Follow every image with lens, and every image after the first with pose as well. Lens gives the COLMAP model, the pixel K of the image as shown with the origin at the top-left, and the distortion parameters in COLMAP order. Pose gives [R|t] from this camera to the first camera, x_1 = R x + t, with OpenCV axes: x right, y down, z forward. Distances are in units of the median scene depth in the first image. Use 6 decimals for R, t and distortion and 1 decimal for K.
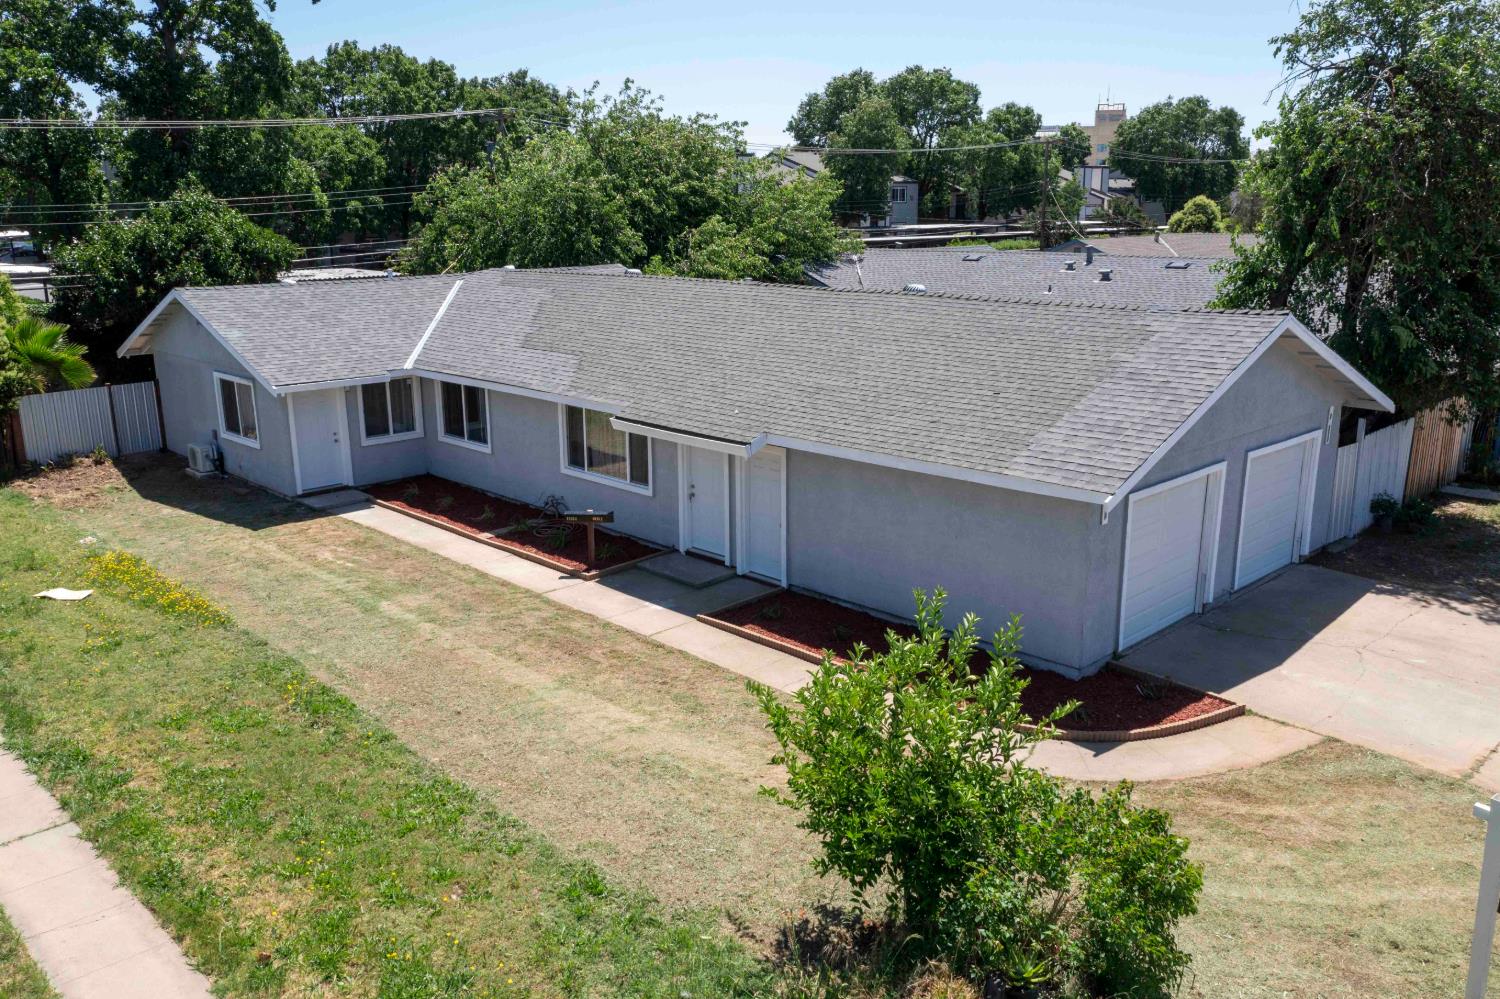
lens RADIAL K [[1188.3, 0, 751.8], [0, 1188.3, 486.1], [0, 0, 1]] dist [-0.018945, 0.000693]
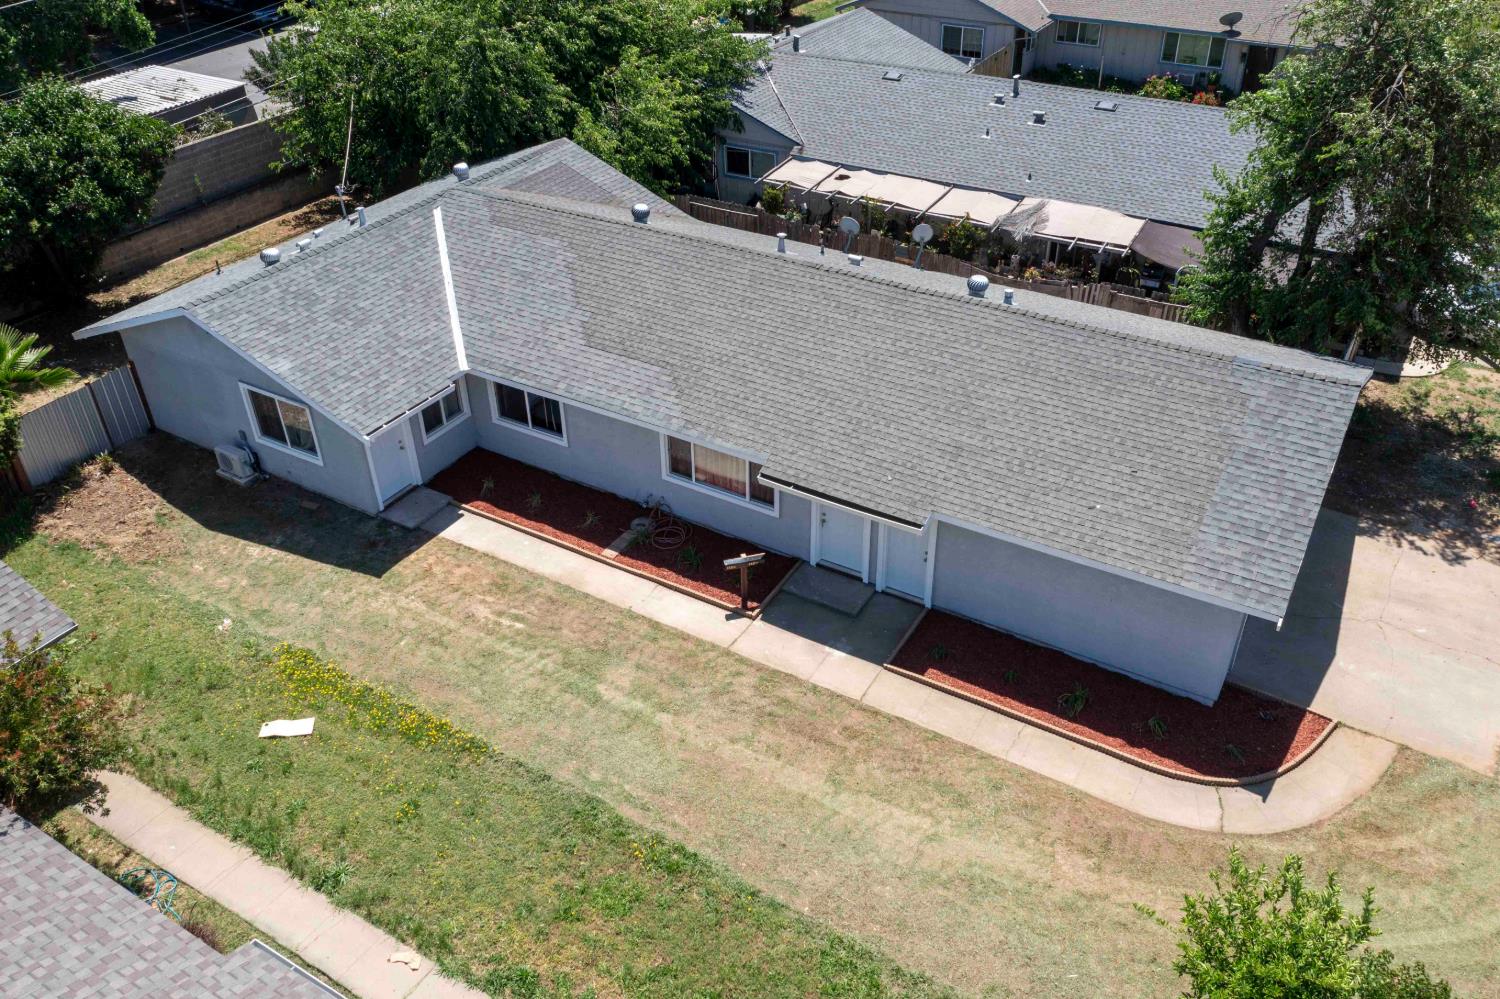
lens RADIAL K [[1188.3, 0, 751.8], [0, 1188.3, 486.1], [0, 0, 1]] dist [-0.018945, 0.000693]
pose [[0.967864, -0.146000, 0.204752, -0.341916], [0.066681, 0.934060, 0.350836, -0.423098], [-0.242473, -0.325908, 0.913778, 0.003574]]
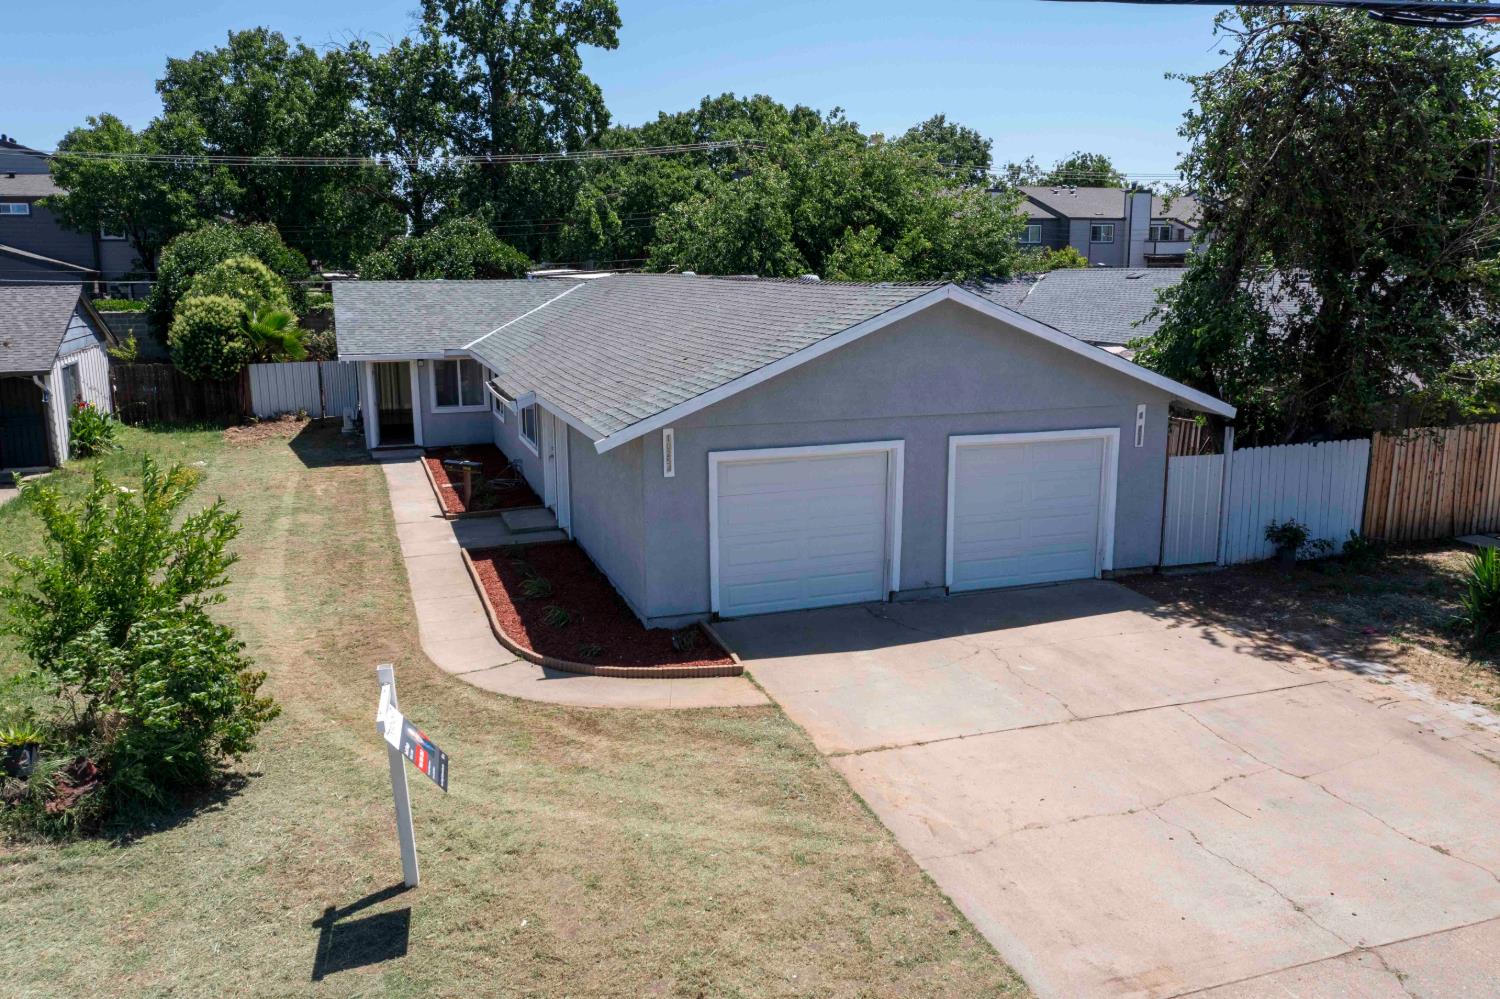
lens RADIAL K [[1188.3, 0, 751.8], [0, 1188.3, 486.1], [0, 0, 1]] dist [-0.018945, 0.000693]
pose [[0.903326, 0.081403, -0.421160, 0.590374], [-0.099586, 0.994801, -0.021319, 0.040684], [0.417235, 0.061200, 0.906736, 0.074942]]
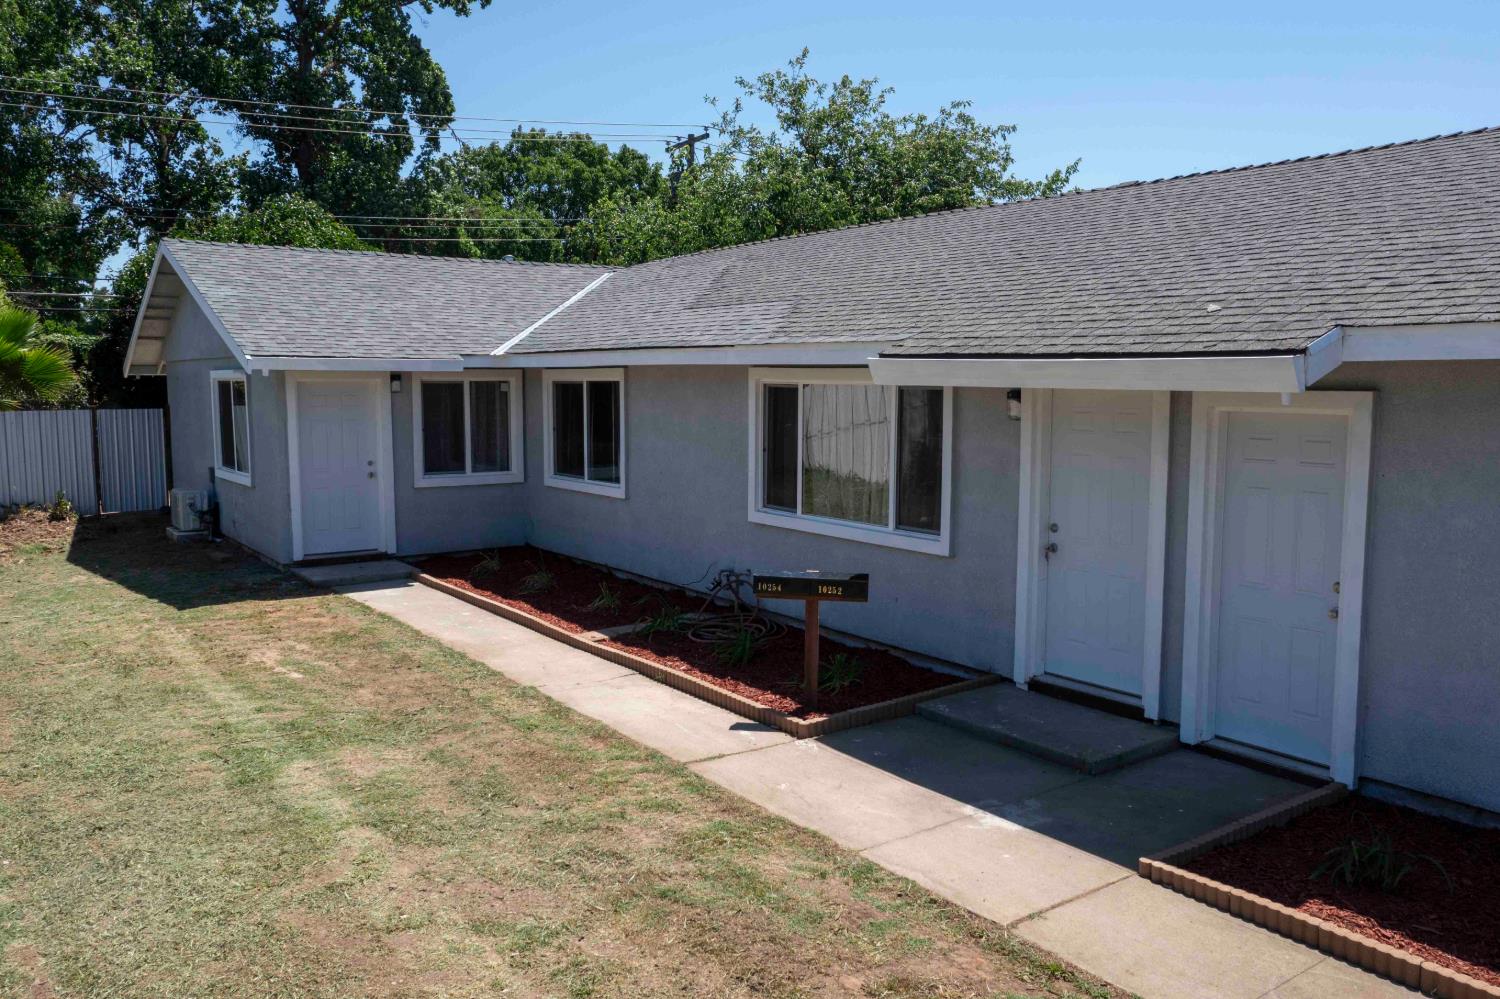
lens RADIAL K [[1188.3, 0, 751.8], [0, 1188.3, 486.1], [0, 0, 1]] dist [-0.018945, 0.000693]
pose [[0.987357, 0.023815, -0.156713, -0.090242], [-0.045715, 0.989422, -0.137671, 0.049187], [0.151777, 0.143095, 0.978002, 0.566652]]
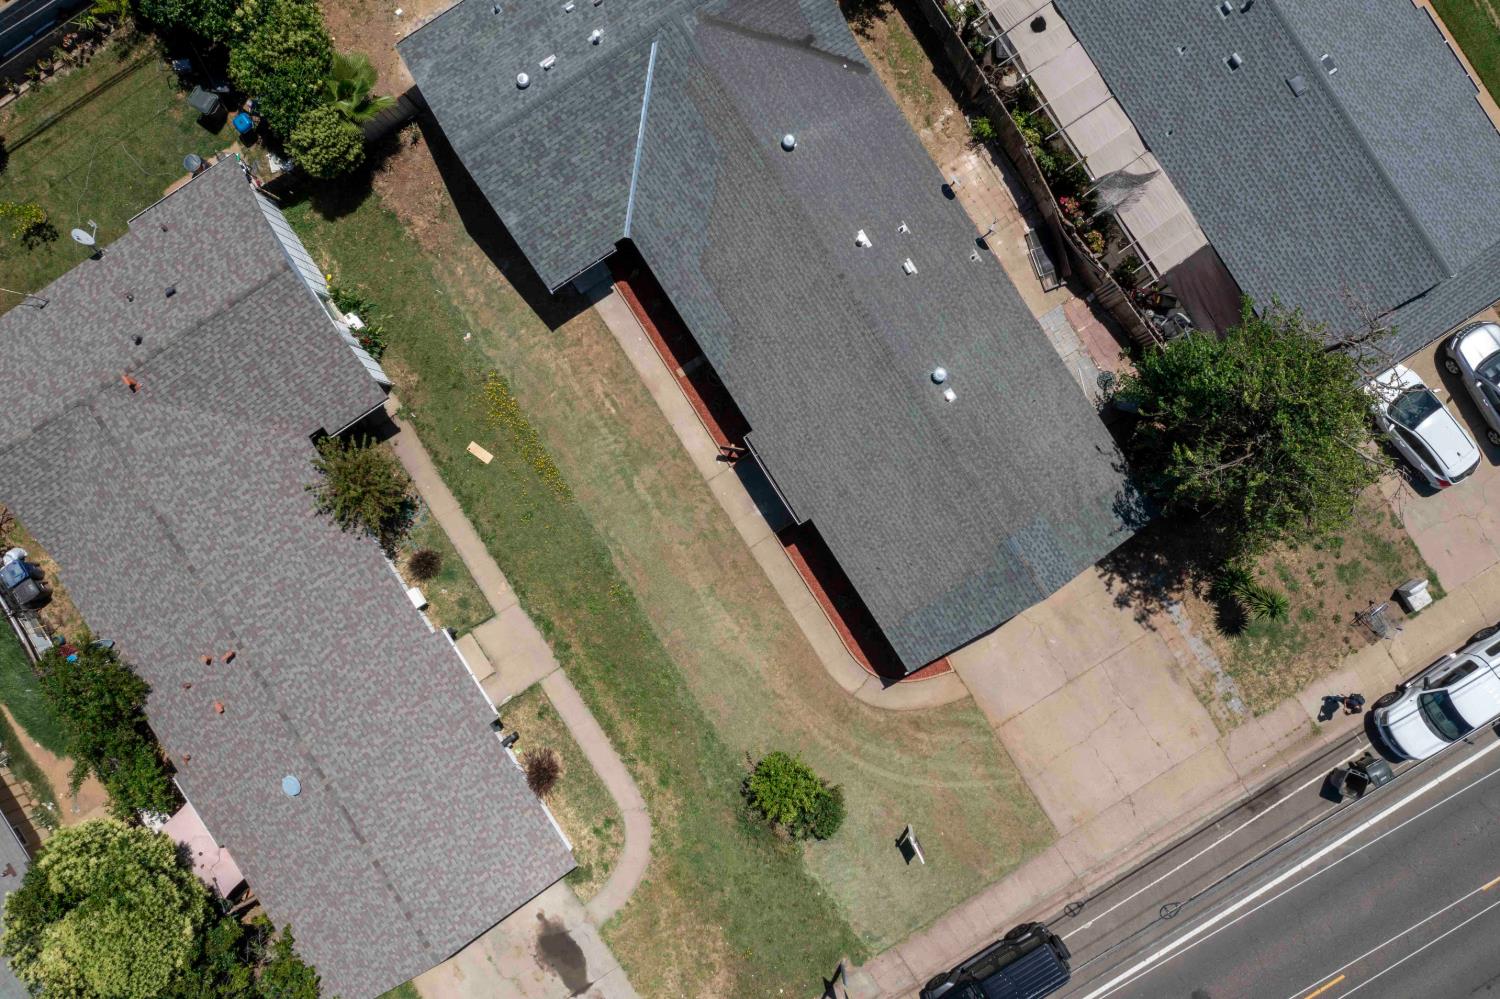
lens RADIAL K [[1188.3, 0, 751.8], [0, 1188.3, 486.1], [0, 0, 1]] dist [-0.018945, 0.000693]
pose [[0.978639, 0.204958, -0.016067, -0.059958], [-0.034675, 0.241588, 0.969759, -1.832559], [0.202642, -0.948487, 0.243535, 0.460367]]
